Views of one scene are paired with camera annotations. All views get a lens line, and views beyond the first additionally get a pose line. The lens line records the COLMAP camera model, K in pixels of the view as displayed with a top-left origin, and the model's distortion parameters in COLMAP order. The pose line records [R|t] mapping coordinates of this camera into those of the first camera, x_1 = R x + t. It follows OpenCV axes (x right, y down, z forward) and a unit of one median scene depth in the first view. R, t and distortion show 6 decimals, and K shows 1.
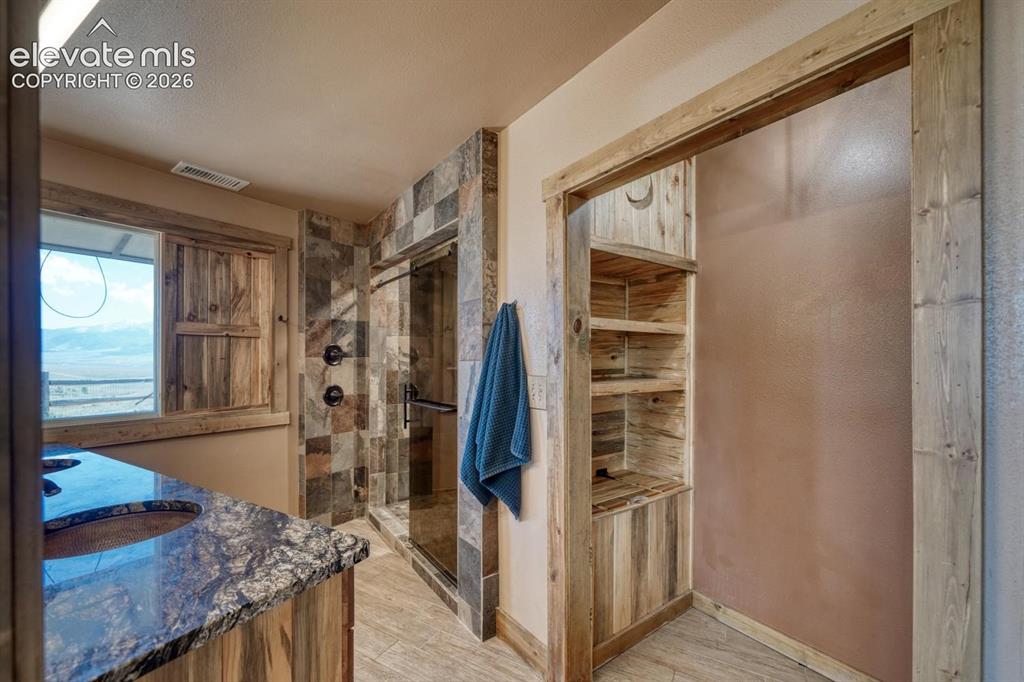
lens RADIAL K [[411.1, 0, 507.5], [0, 411.1, 357.4], [0, 0, 1]] dist [-0.007846, -0.000045]
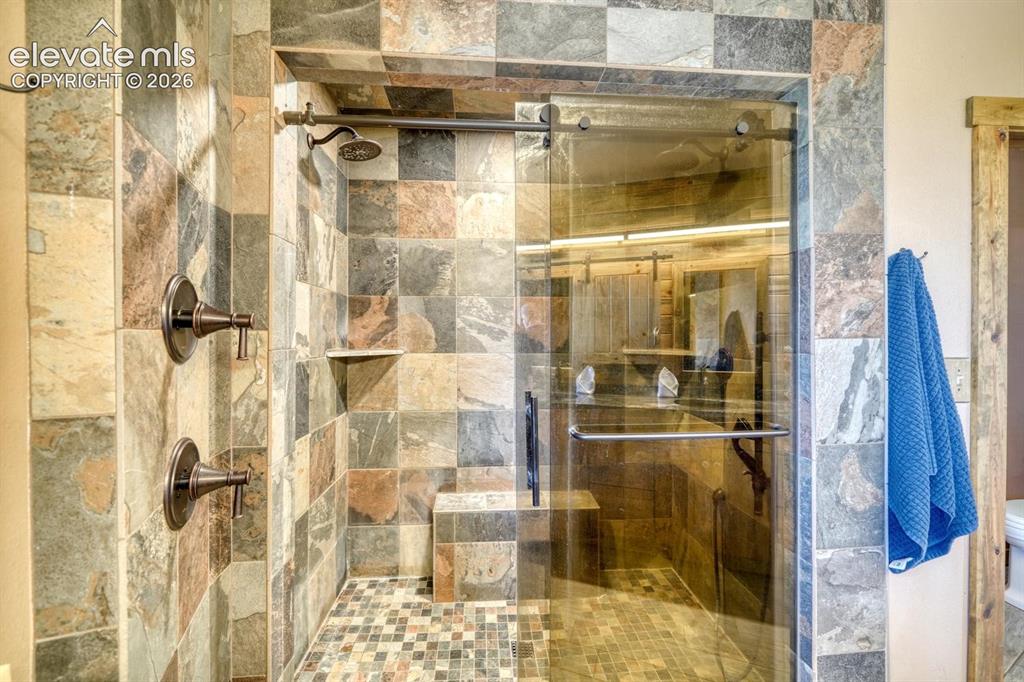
lens RADIAL K [[411.1, 0, 511.9], [0, 411.1, 336.5], [0, 0, 1]] dist [-0.007846, -0.000045]
pose [[0.529554, -0.007085, 0.848247, -0.674107], [-0.003449, 0.999939, 0.010505, 0.000776], [-0.848269, -0.008488, 0.529497, 0.896816]]
